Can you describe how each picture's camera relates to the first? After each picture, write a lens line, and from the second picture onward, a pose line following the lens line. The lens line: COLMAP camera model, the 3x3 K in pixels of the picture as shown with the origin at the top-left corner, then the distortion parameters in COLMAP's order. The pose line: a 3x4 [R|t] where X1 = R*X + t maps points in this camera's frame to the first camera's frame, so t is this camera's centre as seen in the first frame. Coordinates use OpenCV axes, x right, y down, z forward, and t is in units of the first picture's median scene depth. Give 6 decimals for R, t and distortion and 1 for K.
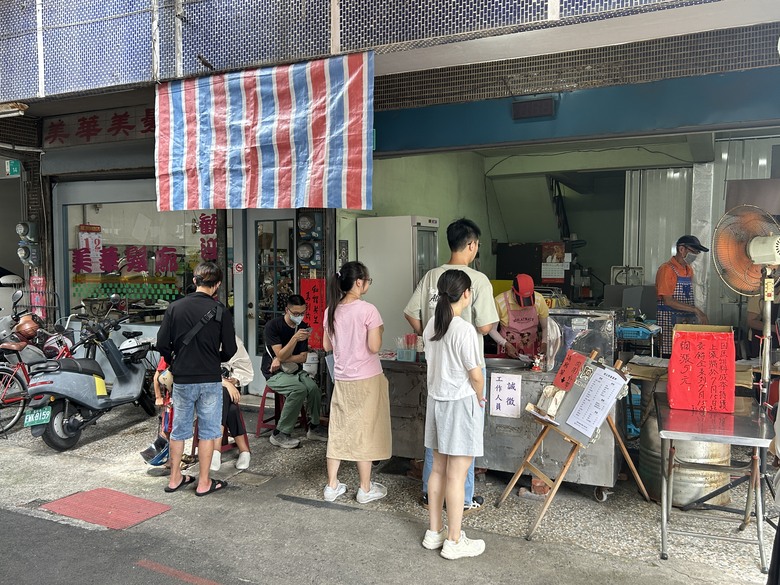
lens RADIAL K [[679.6, 0, 389.8], [0, 679.6, 292.1], [0, 0, 1]] dist [0.010005, 0.007924]
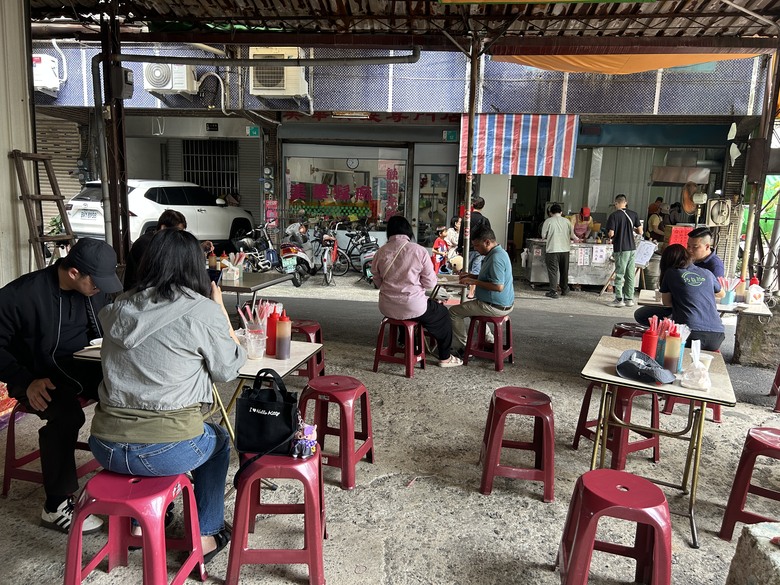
lens RADIAL K [[590.5, 0, 390.3], [0, 590.5, 293.7], [0, 0, 1]] dist [0.032532, -0.011351]
pose [[0.950576, -0.024831, 0.309499, -1.208791], [-0.013768, 0.992446, 0.121910, 0.039166], [-0.310188, -0.120146, 0.943053, -0.815074]]
